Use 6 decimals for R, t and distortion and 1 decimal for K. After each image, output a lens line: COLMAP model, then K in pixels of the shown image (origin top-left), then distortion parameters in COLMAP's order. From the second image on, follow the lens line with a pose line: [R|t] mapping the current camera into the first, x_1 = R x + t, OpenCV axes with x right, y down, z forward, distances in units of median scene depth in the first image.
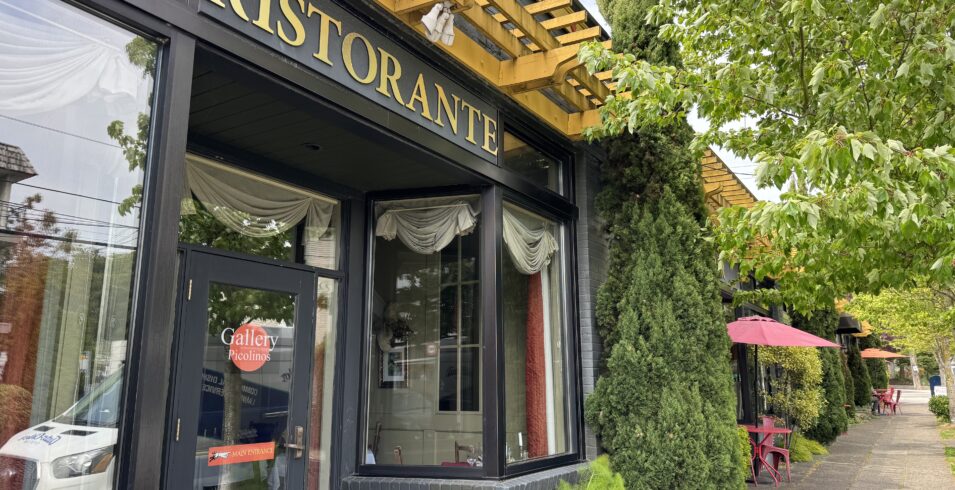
lens RADIAL K [[661.2, 0, 483.4], [0, 661.2, 245.8], [0, 0, 1]] dist [0.029741, -0.045842]
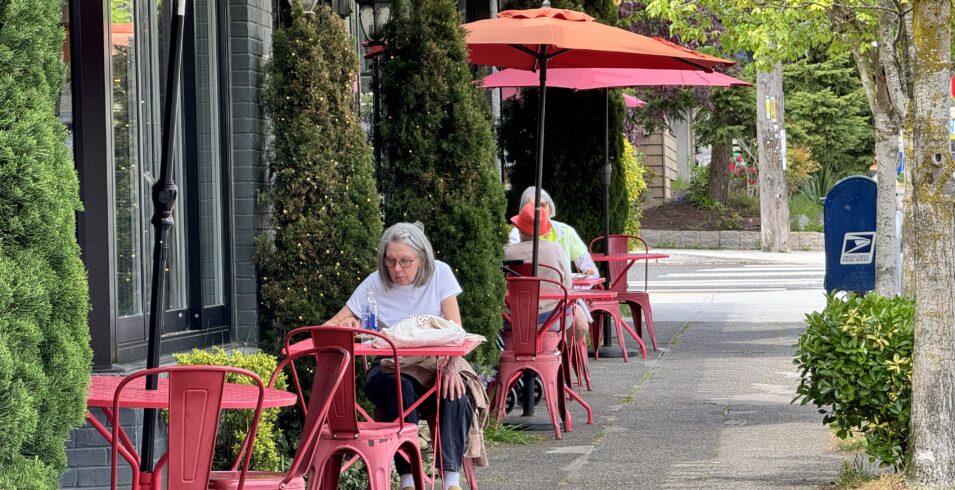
lens RADIAL K [[3415.4, 0, 477.5], [0, 3415.4, 245.7], [0, 0, 1]] dist [0.146531, 0.000000]
pose [[0.887015, -0.018456, 0.461373, 0.402511], [-0.076151, 0.979672, 0.185593, 0.122505], [-0.455419, -0.199758, 0.867577, 0.589667]]
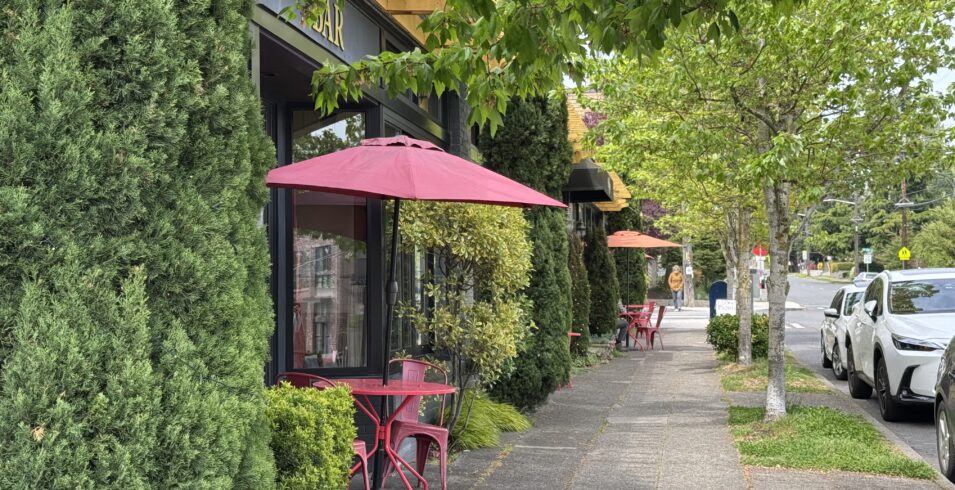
lens RADIAL K [[1323.0, 0, 474.6], [0, 1323.0, 240.8], [0, 0, 1]] dist [0.034656, 0.000000]
pose [[0.917168, 0.011075, 0.398346, 0.085217], [-0.074071, 0.986932, 0.143106, 0.035460], [-0.391555, -0.160758, 0.906003, 0.141467]]
